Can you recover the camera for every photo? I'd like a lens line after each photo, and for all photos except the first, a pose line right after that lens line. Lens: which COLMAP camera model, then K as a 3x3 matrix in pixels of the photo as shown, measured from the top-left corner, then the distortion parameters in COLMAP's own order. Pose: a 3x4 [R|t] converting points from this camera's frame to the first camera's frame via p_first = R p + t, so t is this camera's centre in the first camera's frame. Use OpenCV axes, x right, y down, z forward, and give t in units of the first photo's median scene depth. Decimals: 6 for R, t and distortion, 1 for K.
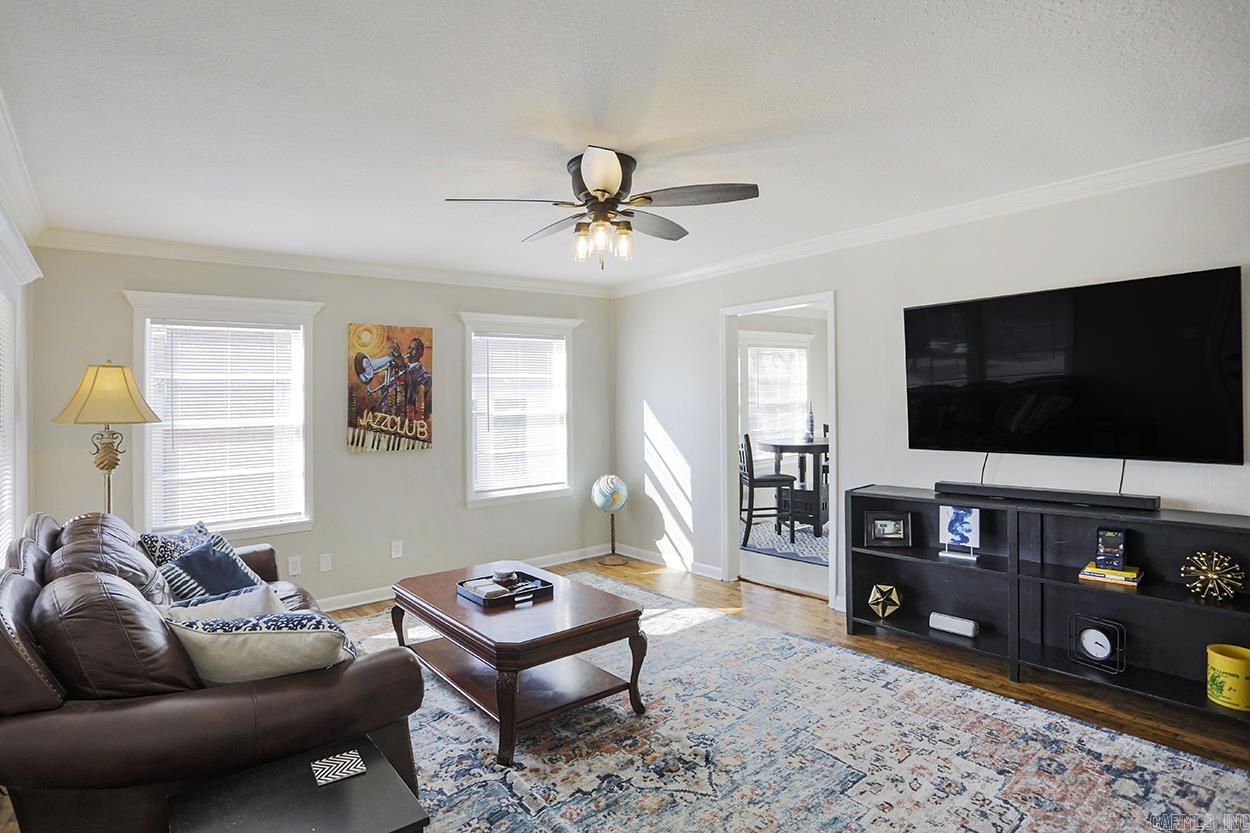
lens RADIAL K [[675.5, 0, 643.4], [0, 675.5, 415.1], [0, 0, 1]] dist [-0.003749, 0.000276]
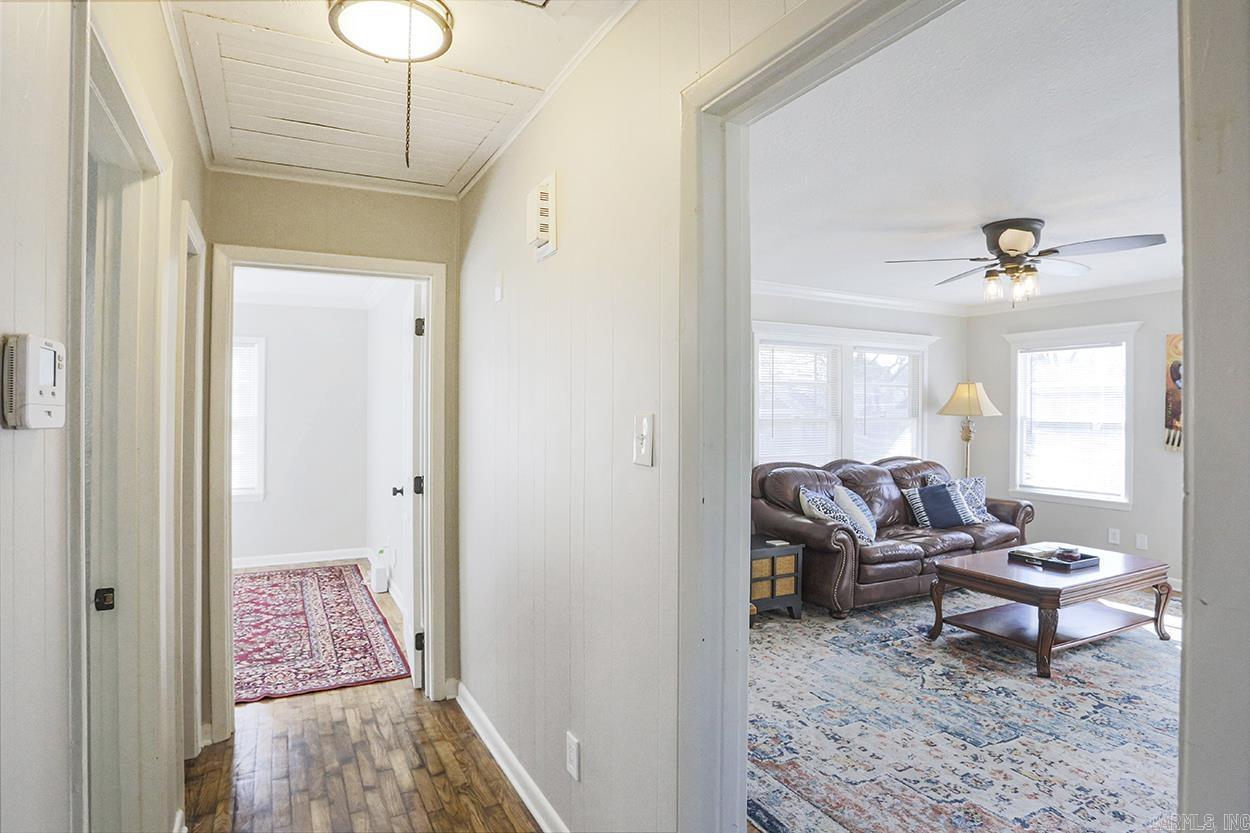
lens RADIAL K [[662.5, 0, 621.9], [0, 662.5, 394.5], [0, 0, 1]] dist [0.001198, 0.001070]
pose [[-0.224805, -0.002975, -0.974399, 1.173494], [-0.035732, 0.999348, 0.005193, -0.015361], [0.973748, 0.035985, -0.224764, 0.514741]]
